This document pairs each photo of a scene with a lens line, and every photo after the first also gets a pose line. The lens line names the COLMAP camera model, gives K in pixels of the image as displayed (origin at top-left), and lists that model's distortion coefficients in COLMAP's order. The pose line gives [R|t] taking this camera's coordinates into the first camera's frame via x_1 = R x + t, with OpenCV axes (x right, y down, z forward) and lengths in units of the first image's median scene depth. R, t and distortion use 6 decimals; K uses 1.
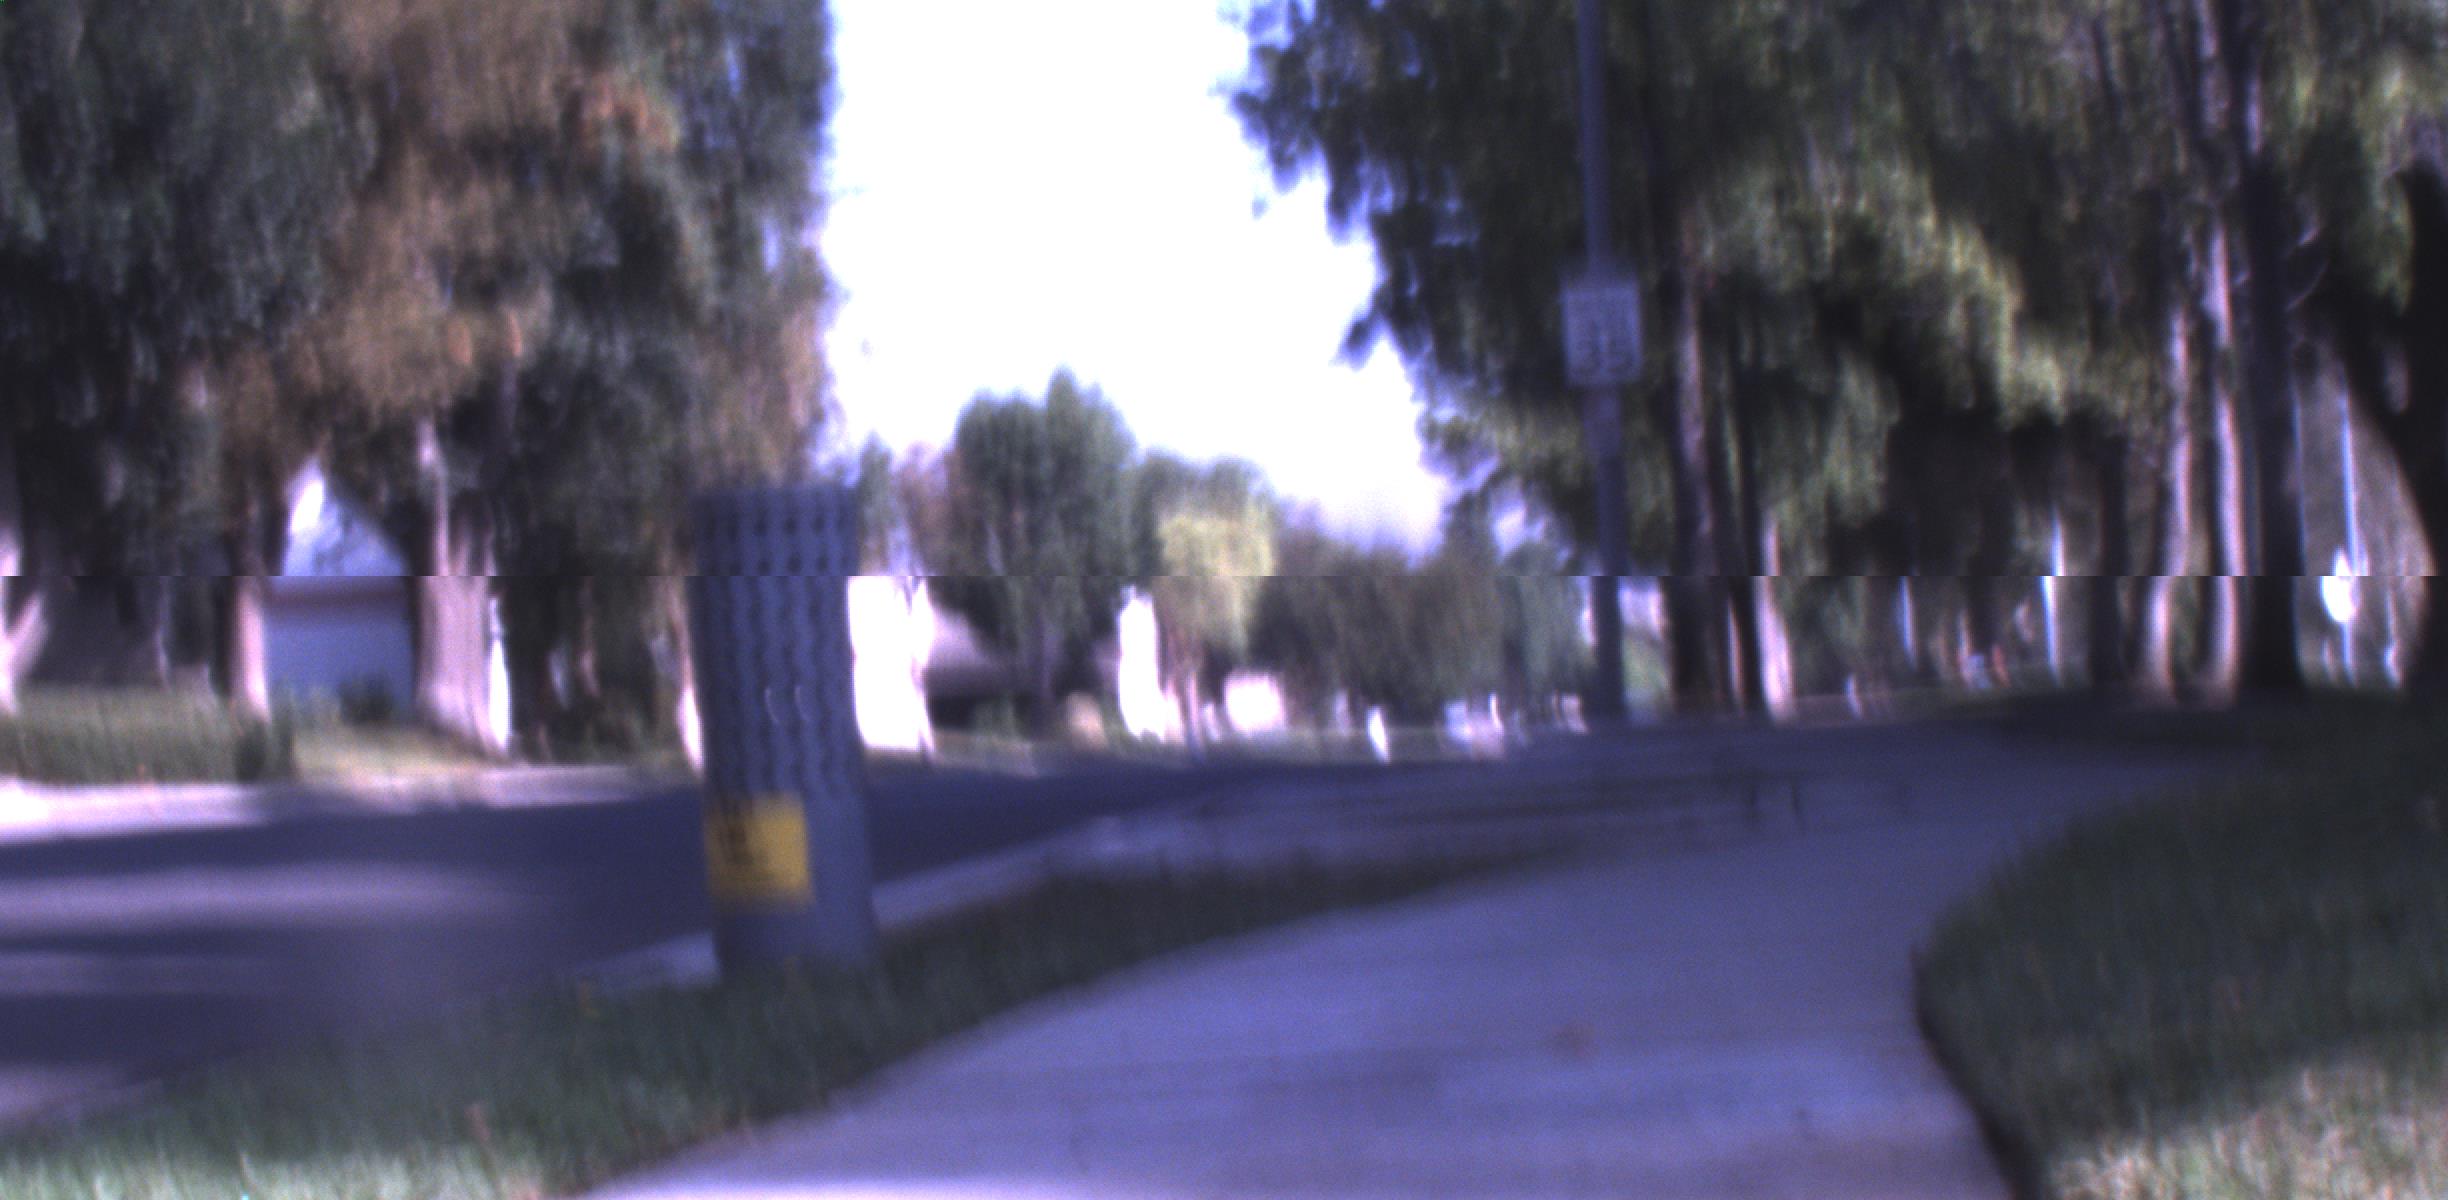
lens RADIAL K [[5230.9, 0, 1278.6], [0, 5230.9, 857.1], [0, 0, 1]] dist [-0.085630, 0.707759]
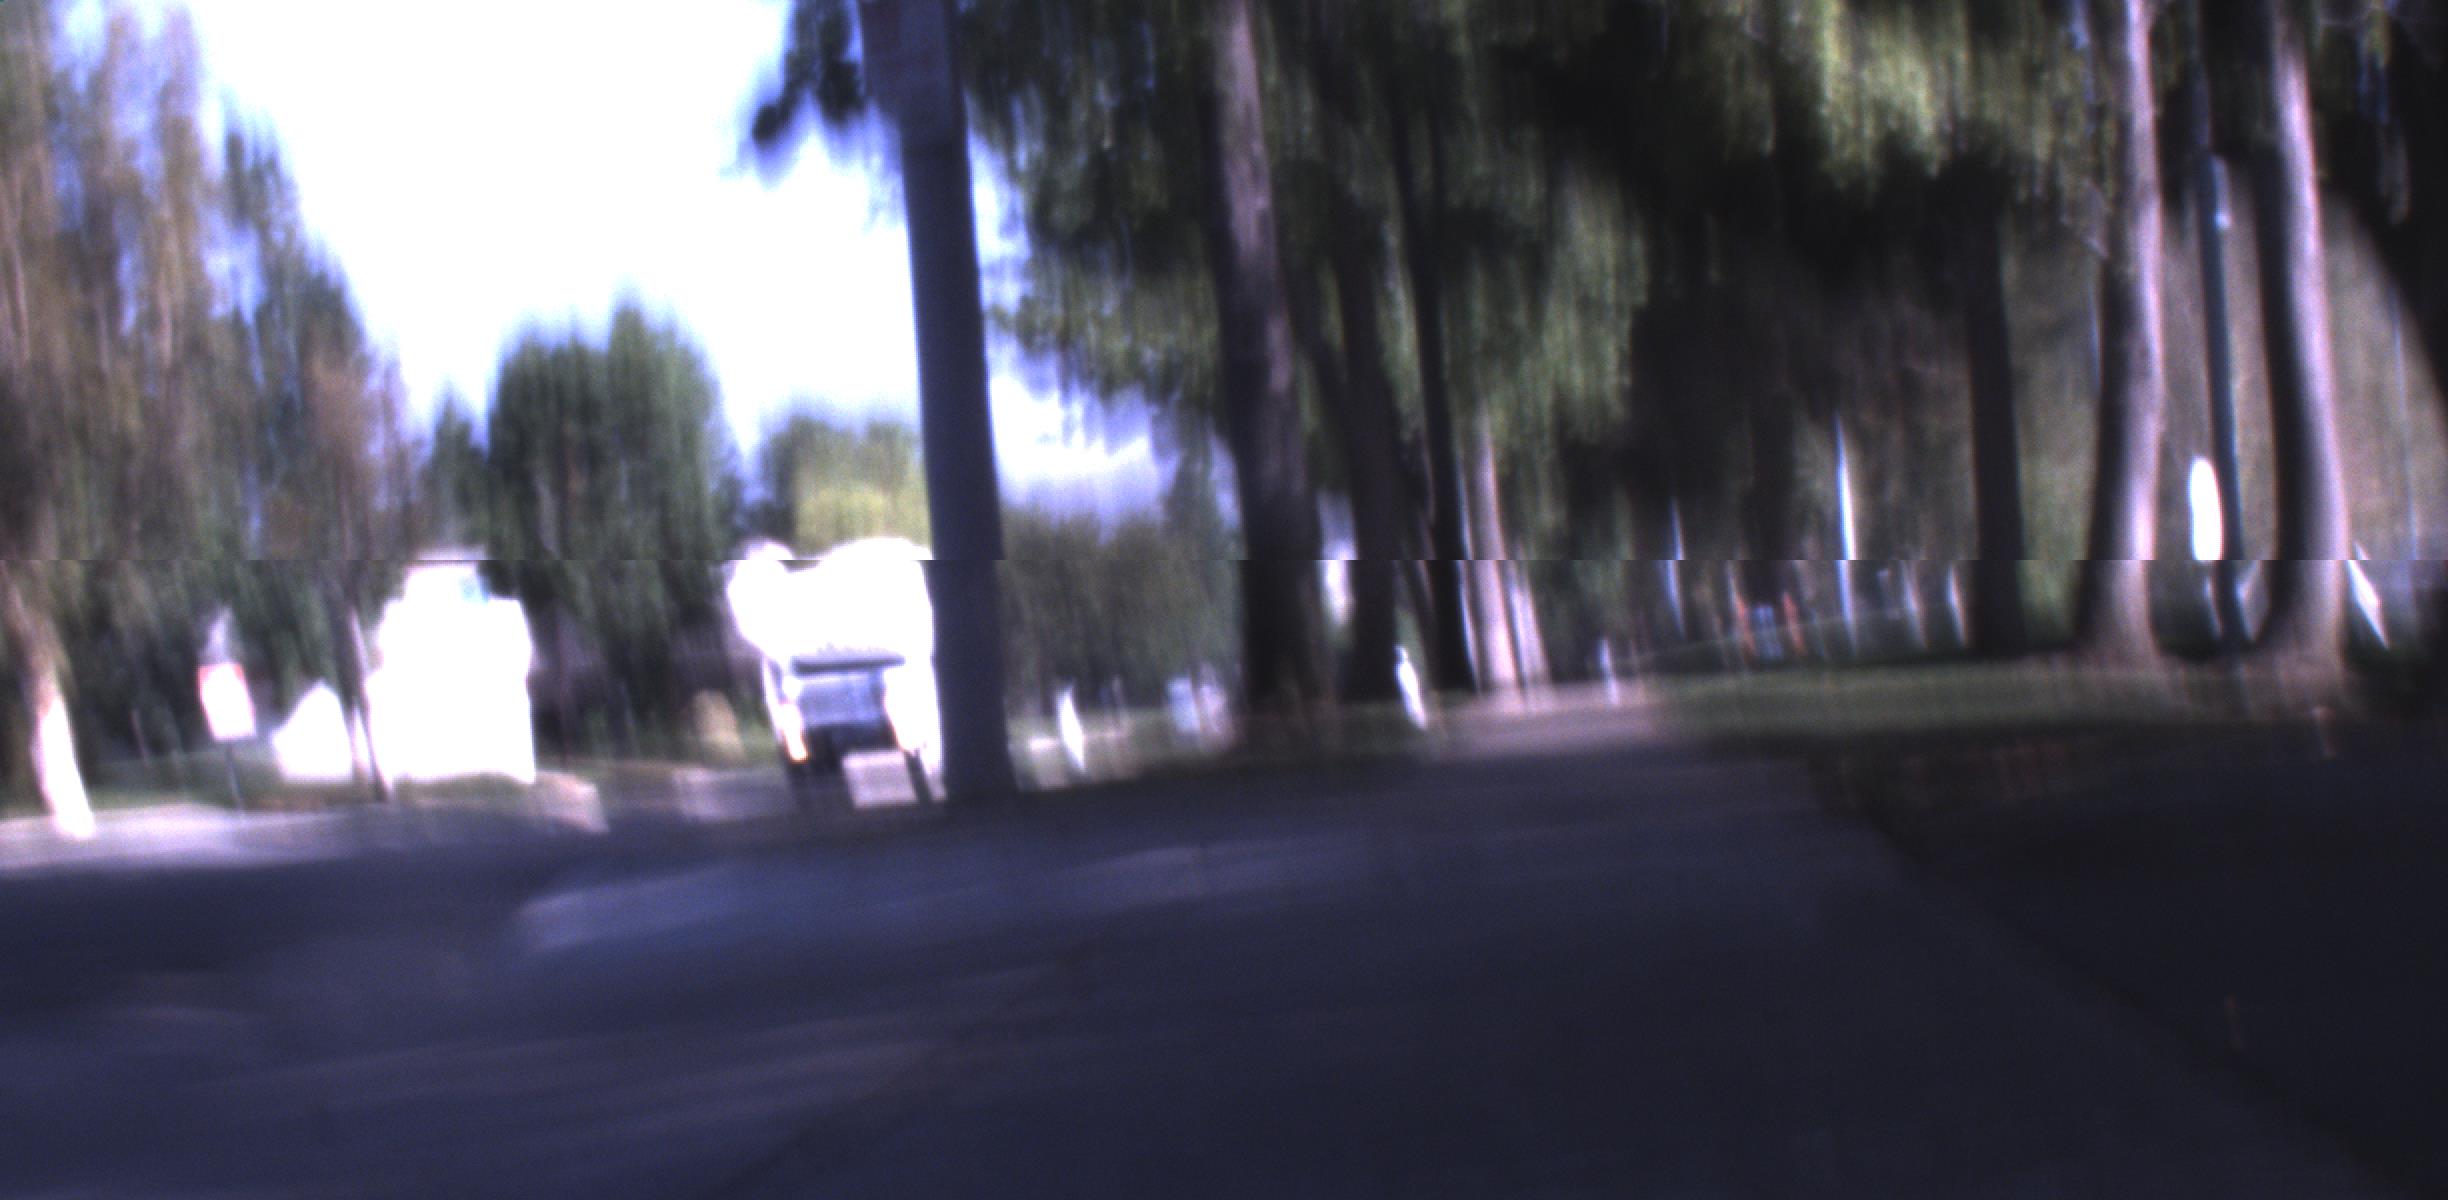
lens RADIAL K [[5230.9, 0, 1278.6], [0, 5230.9, 857.1], [0, 0, 1]] dist [-0.085630, 0.707759]
pose [[0.998331, -0.038028, 0.043462, 0.031319], [0.037871, 0.999273, 0.004440, -0.009620], [-0.043599, -0.002787, 0.999045, 0.261509]]
